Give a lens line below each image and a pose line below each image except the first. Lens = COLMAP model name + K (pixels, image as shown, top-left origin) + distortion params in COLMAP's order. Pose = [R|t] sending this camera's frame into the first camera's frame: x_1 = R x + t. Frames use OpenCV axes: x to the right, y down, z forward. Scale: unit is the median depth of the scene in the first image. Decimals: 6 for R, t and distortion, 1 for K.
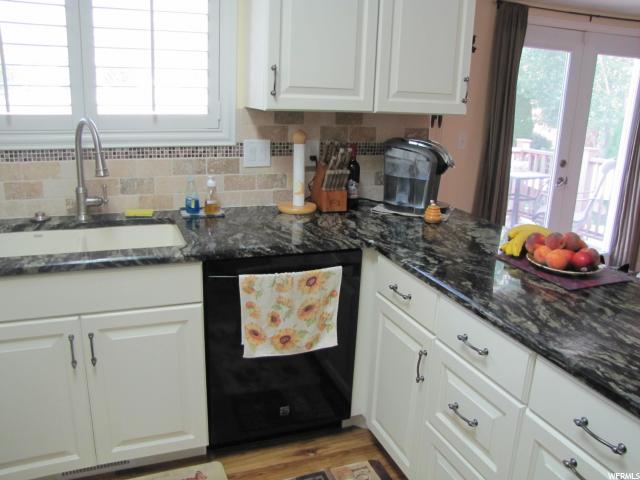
lens RADIAL K [[544.2, 0, 320.0], [0, 544.2, 240.0], [0, 0, 1]] dist [-0.092313, 0.002383]
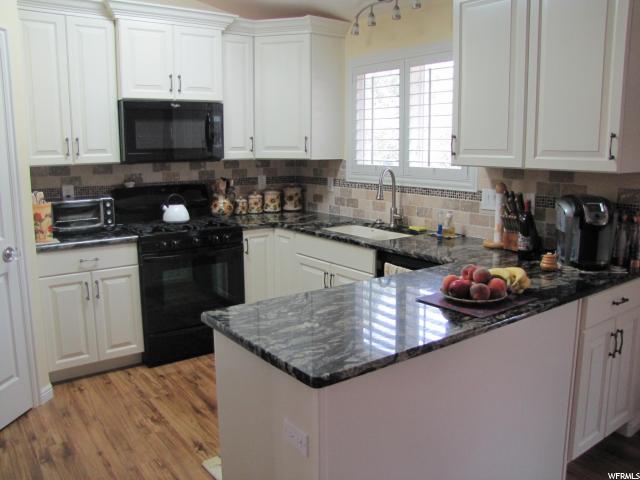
lens RADIAL K [[544.2, 0, 320.0], [0, 544.2, 240.0], [0, 0, 1]] dist [-0.092313, 0.002383]
pose [[0.255327, 0.128643, -0.958258, 1.201654], [-0.253178, 0.965422, 0.062146, -0.046860], [0.933118, 0.226742, 0.279068, 0.305713]]
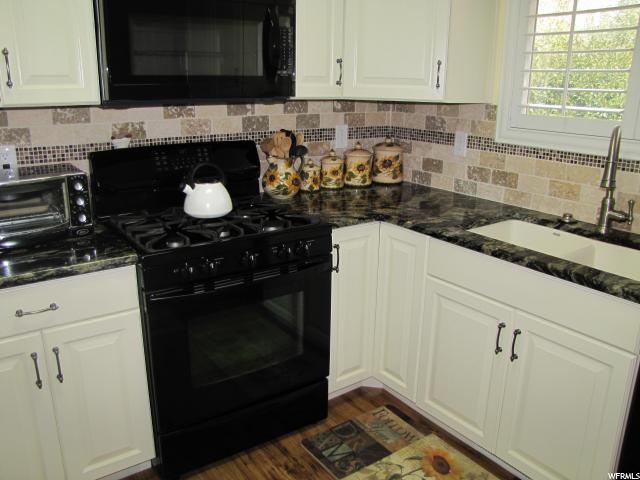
lens RADIAL K [[563.2, 0, 334.8], [0, 563.2, 240.8], [0, 0, 1]] dist [-0.075561, 0.004420]
pose [[0.254320, 0.237733, -0.937446, 0.373892], [-0.271156, 0.947966, 0.166839, -0.058583], [0.928330, 0.211764, 0.305549, 0.259427]]
